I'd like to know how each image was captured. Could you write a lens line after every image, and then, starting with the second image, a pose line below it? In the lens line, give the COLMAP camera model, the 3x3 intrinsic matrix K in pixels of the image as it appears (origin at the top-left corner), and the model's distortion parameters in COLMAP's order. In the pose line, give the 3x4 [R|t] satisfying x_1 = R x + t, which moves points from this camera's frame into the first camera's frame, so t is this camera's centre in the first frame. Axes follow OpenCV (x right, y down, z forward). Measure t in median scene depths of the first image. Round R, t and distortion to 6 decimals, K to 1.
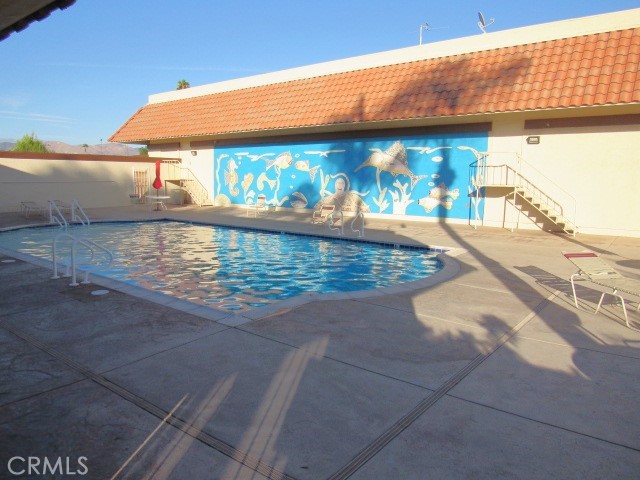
lens RADIAL K [[455.6, 0, 320.0], [0, 455.6, 240.0], [0, 0, 1]] dist [-0.008816, 0.001257]
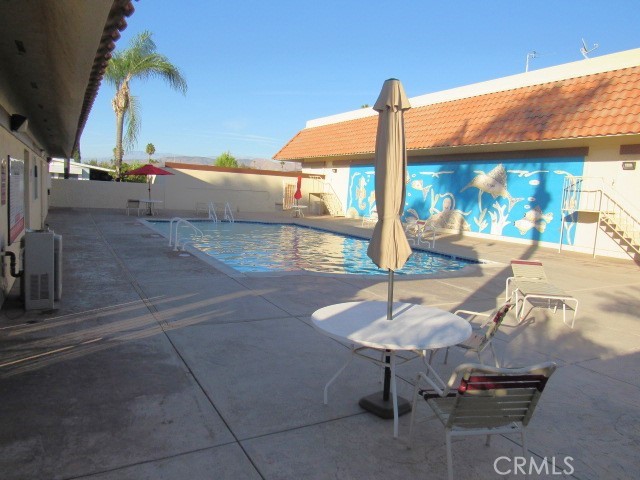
lens RADIAL K [[455.6, 0, 320.0], [0, 455.6, 240.0], [0, 0, 1]] dist [-0.008816, 0.001257]
pose [[0.924403, 0.084420, -0.371958, 0.187930], [-0.100400, 0.994663, -0.023767, 0.019971], [0.367966, 0.059315, 0.927945, -0.099002]]
